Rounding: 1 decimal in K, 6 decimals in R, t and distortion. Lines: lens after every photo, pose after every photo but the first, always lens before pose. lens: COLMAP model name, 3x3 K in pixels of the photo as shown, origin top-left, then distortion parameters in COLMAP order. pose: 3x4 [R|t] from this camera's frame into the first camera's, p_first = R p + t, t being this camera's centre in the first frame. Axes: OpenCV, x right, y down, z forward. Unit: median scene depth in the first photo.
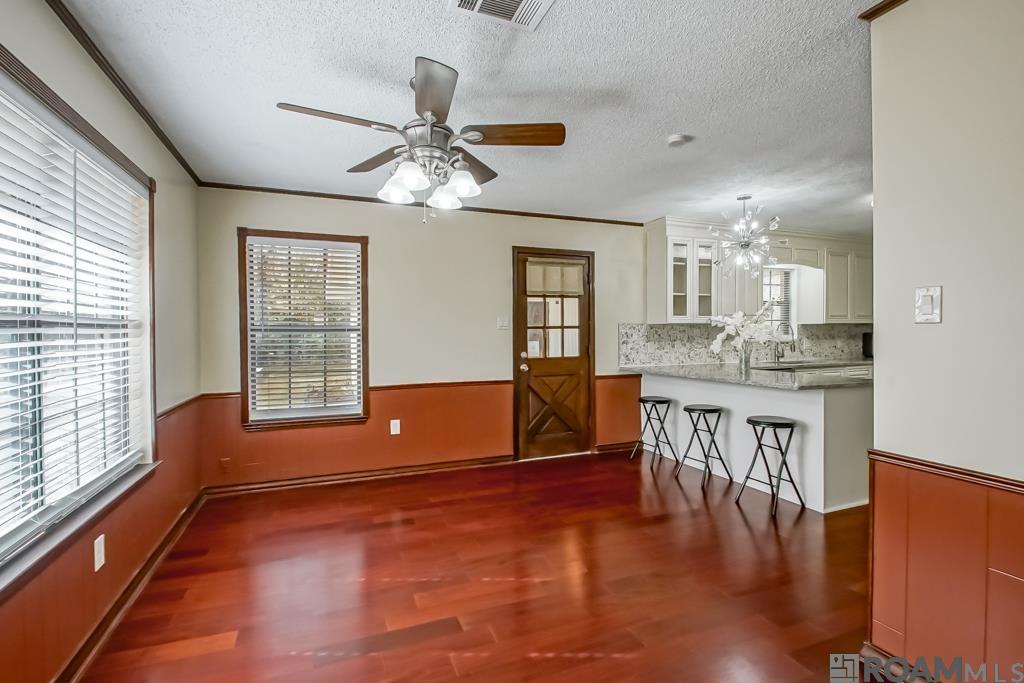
lens RADIAL K [[468.4, 0, 504.0], [0, 468.4, 335.1], [0, 0, 1]] dist [-0.002694, -0.002411]
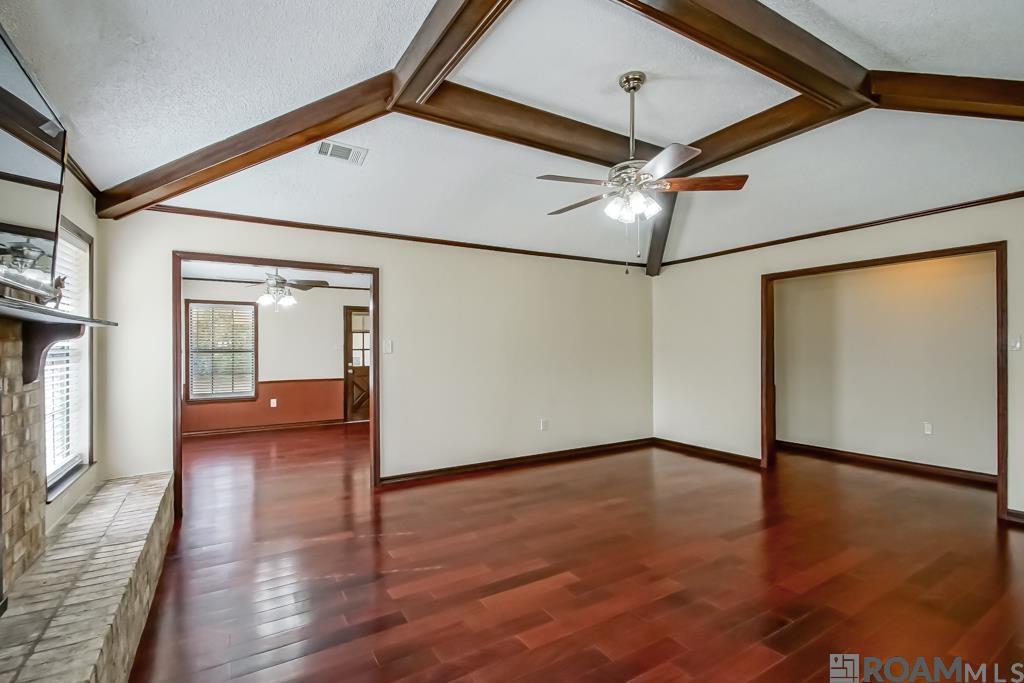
lens RADIAL K [[468.4, 0, 517.6], [0, 468.4, 347.0], [0, 0, 1]] dist [-0.002694, -0.002411]
pose [[0.987863, -0.007401, 0.155153, 0.408405], [0.012937, 0.999314, -0.034706, 0.045351], [-0.154790, 0.036292, 0.987281, -0.926397]]
